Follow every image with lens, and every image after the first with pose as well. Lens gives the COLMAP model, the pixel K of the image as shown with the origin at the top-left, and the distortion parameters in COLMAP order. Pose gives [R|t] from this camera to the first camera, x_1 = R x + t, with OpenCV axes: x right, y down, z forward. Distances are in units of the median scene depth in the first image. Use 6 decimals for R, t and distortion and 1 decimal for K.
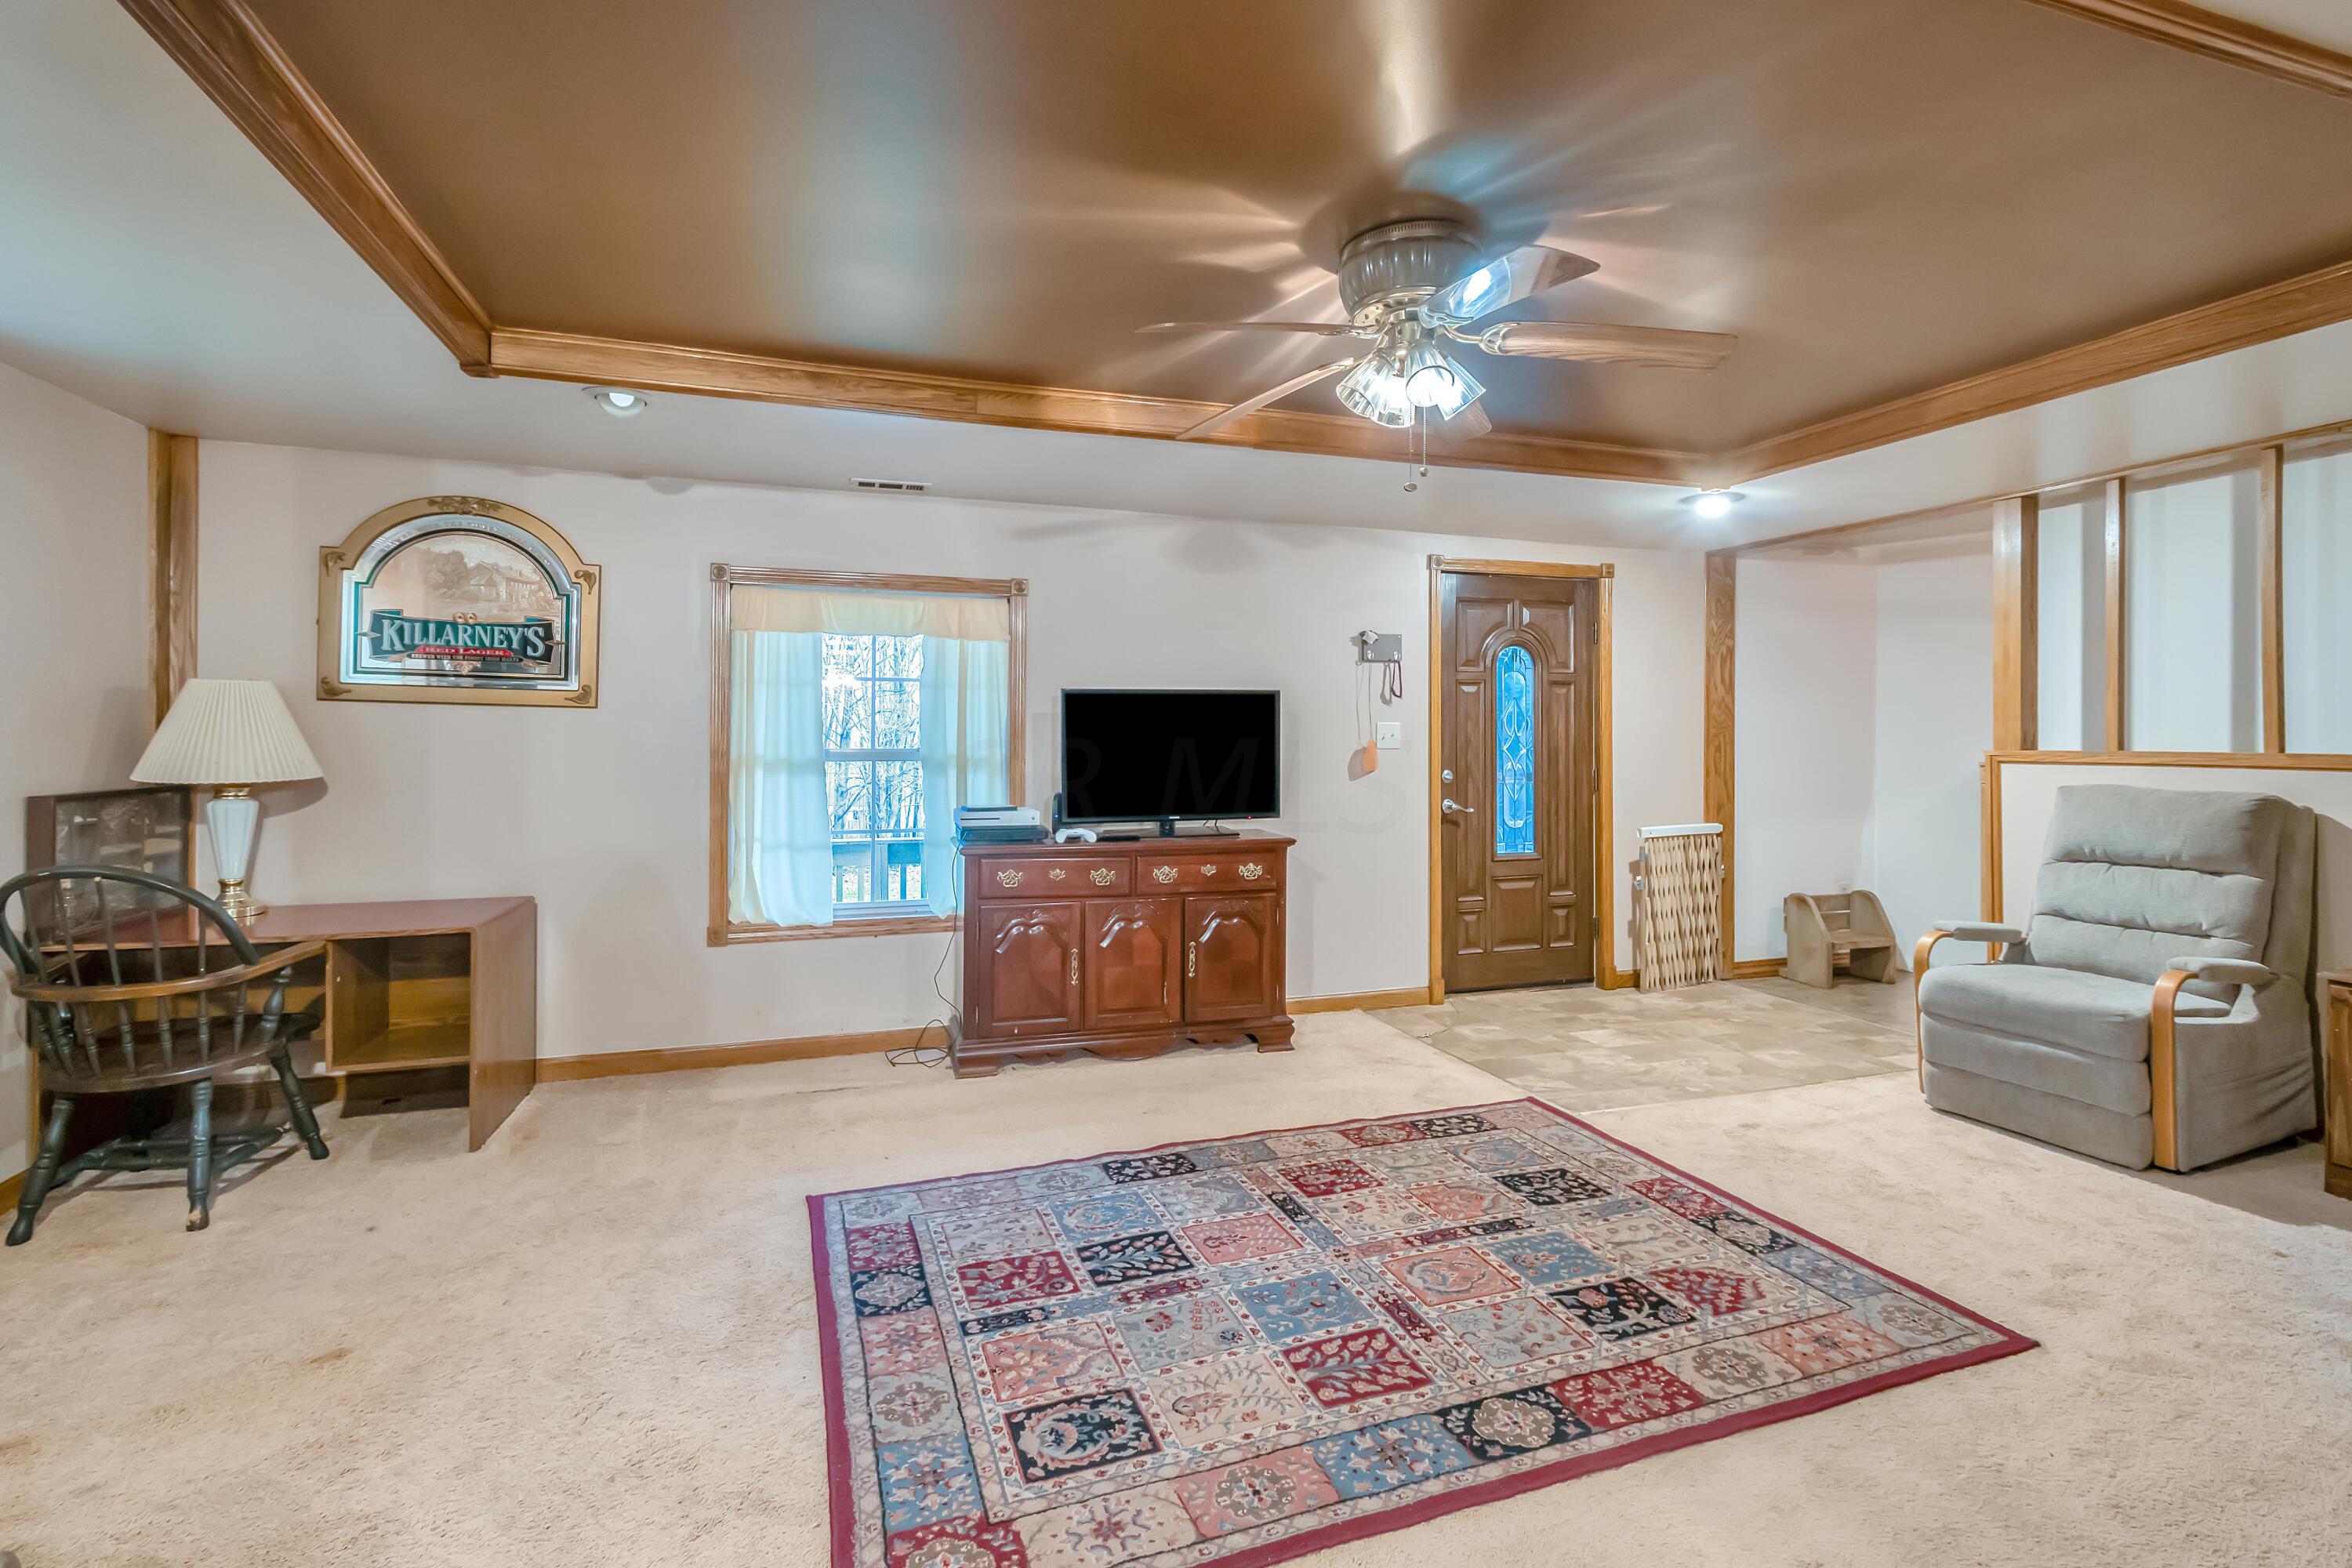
lens RADIAL K [[1055.4, 0, 1174.2], [0, 1055.4, 734.5], [0, 0, 1]] dist [0.008115, -0.005345]
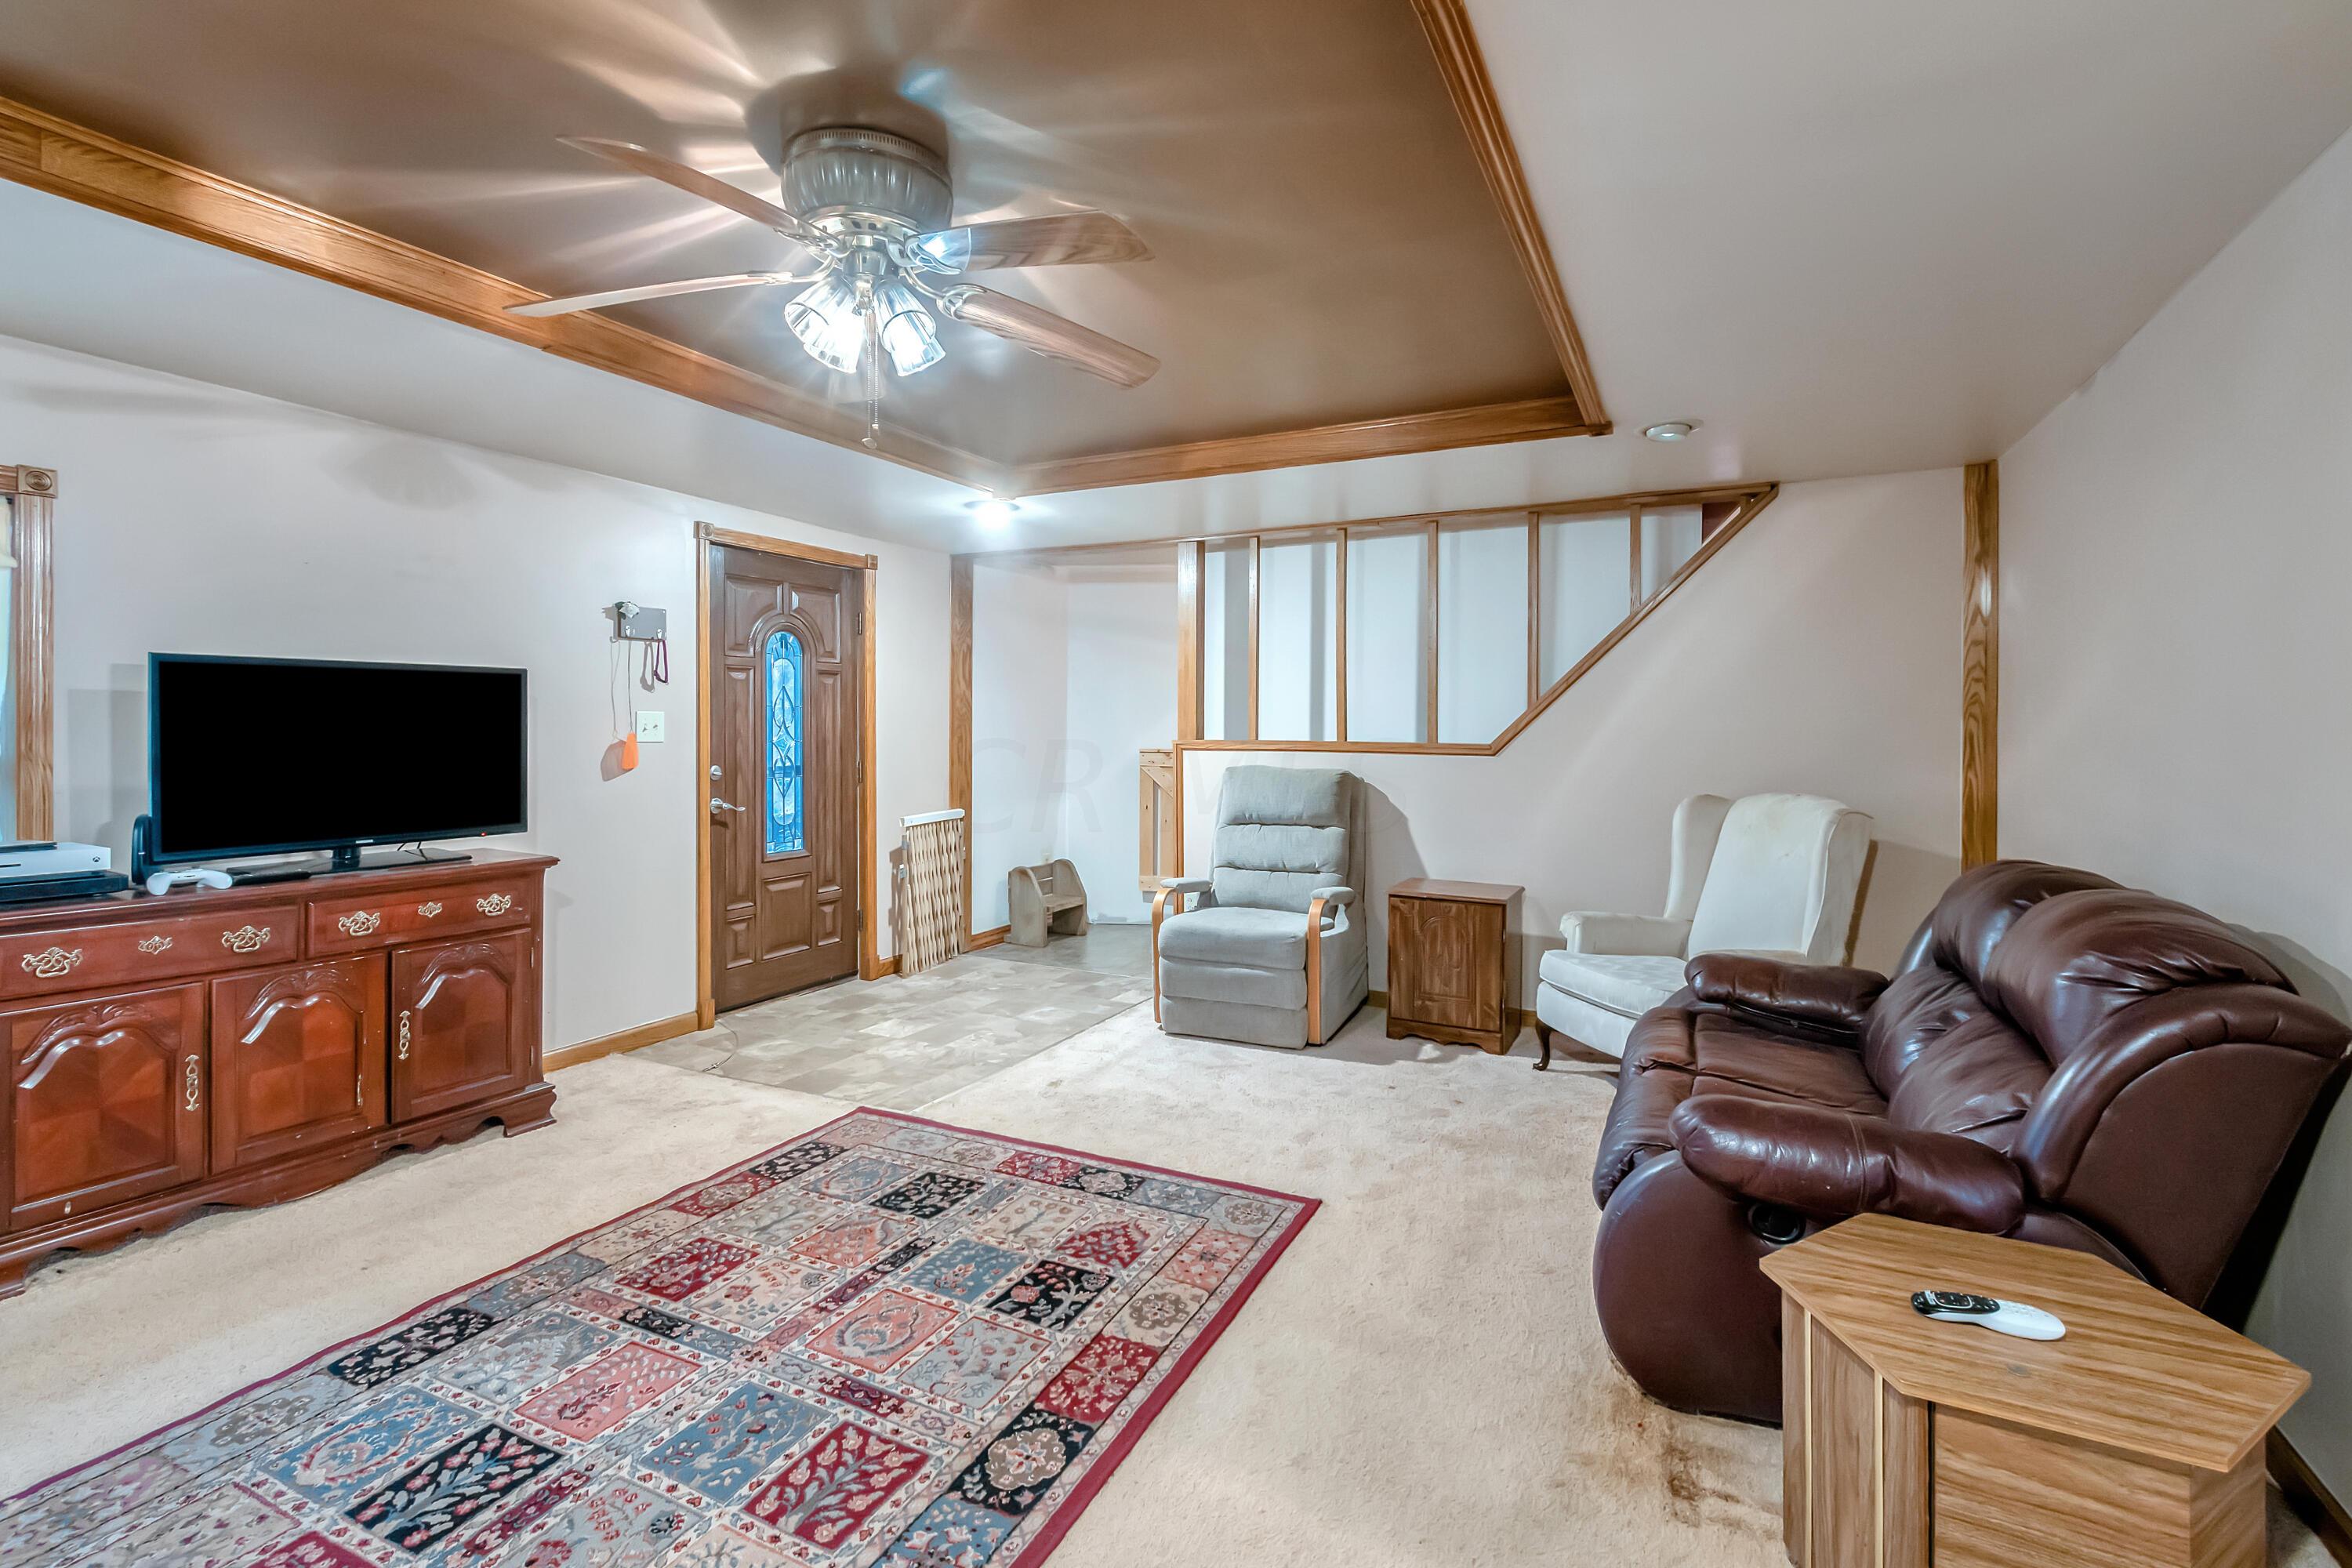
lens RADIAL K [[1055.4, 0, 1166.0], [0, 1055.4, 739.9], [0, 0, 1]] dist [0.008115, -0.005345]
pose [[0.714018, -0.006122, 0.700100, -0.150233], [-0.004897, 0.999894, 0.013738, -0.003252], [-0.700110, -0.013238, 0.713912, 0.148445]]
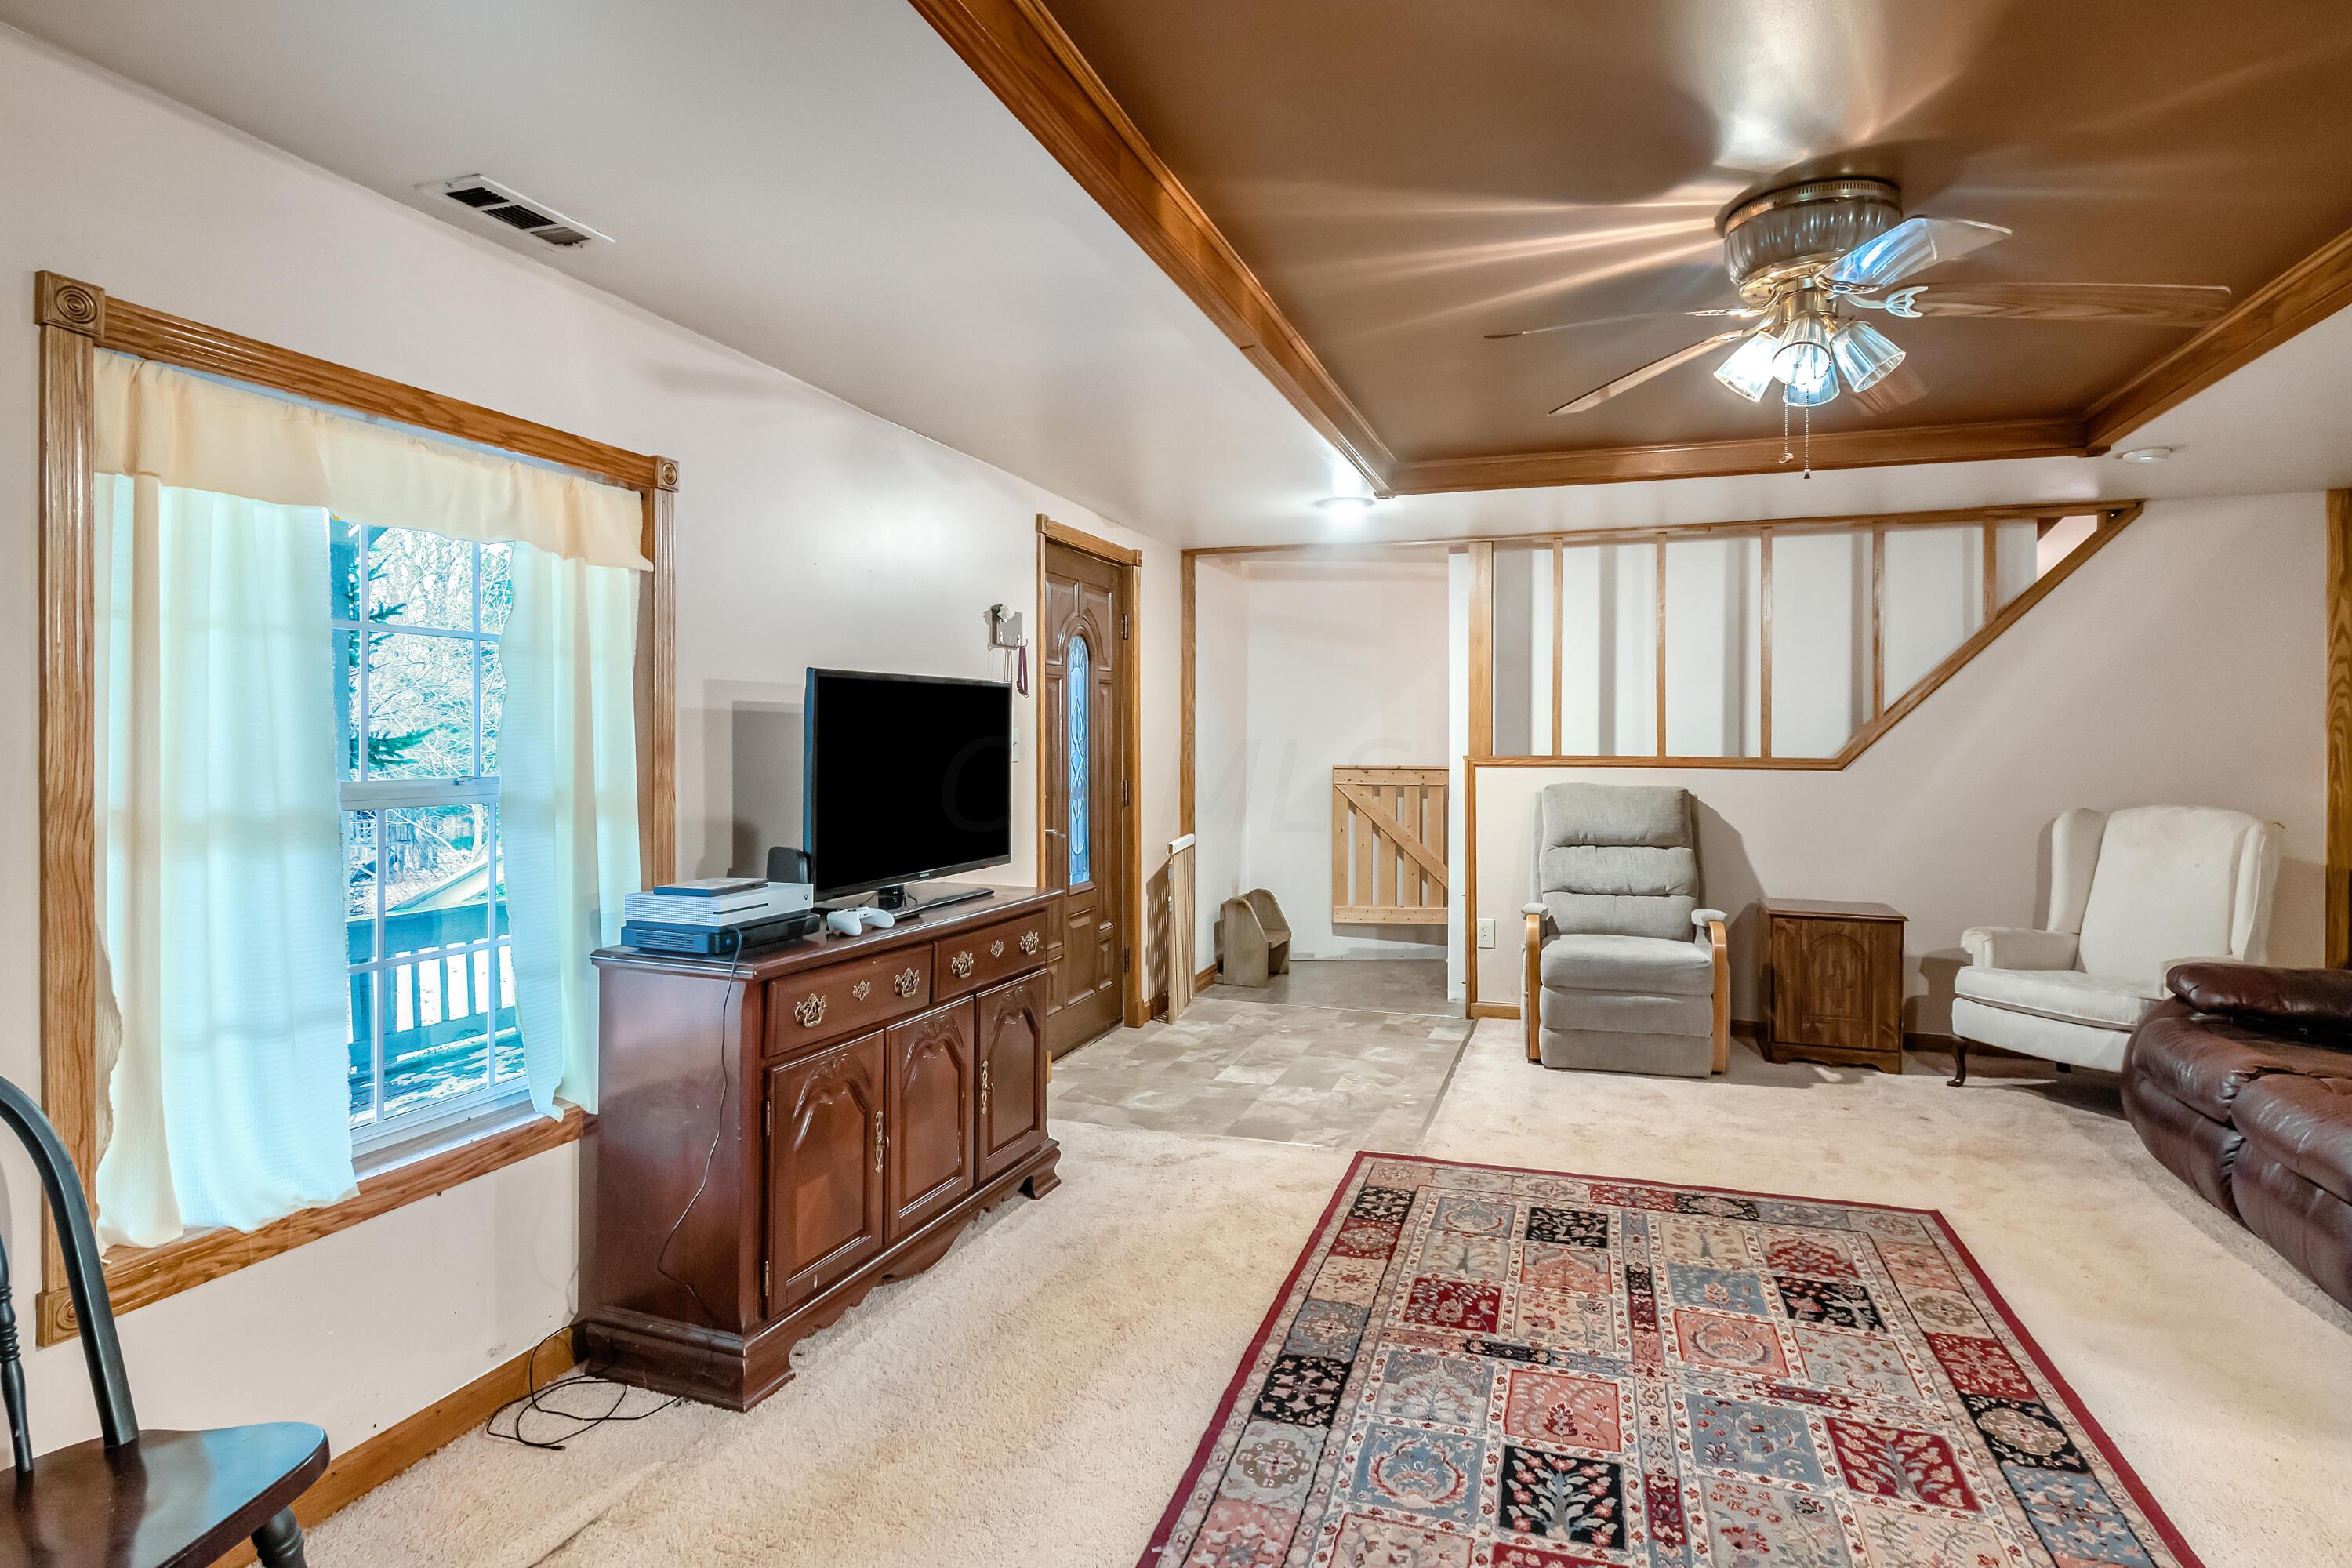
lens RADIAL K [[1249.8, 0, 1155.8], [0, 1249.8, 749.9], [0, 0, 1]] dist [0.004937, -0.003999]
pose [[0.612020, -0.008006, 0.790802, -0.682652], [-0.001494, 0.999935, 0.011280, -0.008646], [-0.790841, -0.008085, 0.611969, 0.560896]]
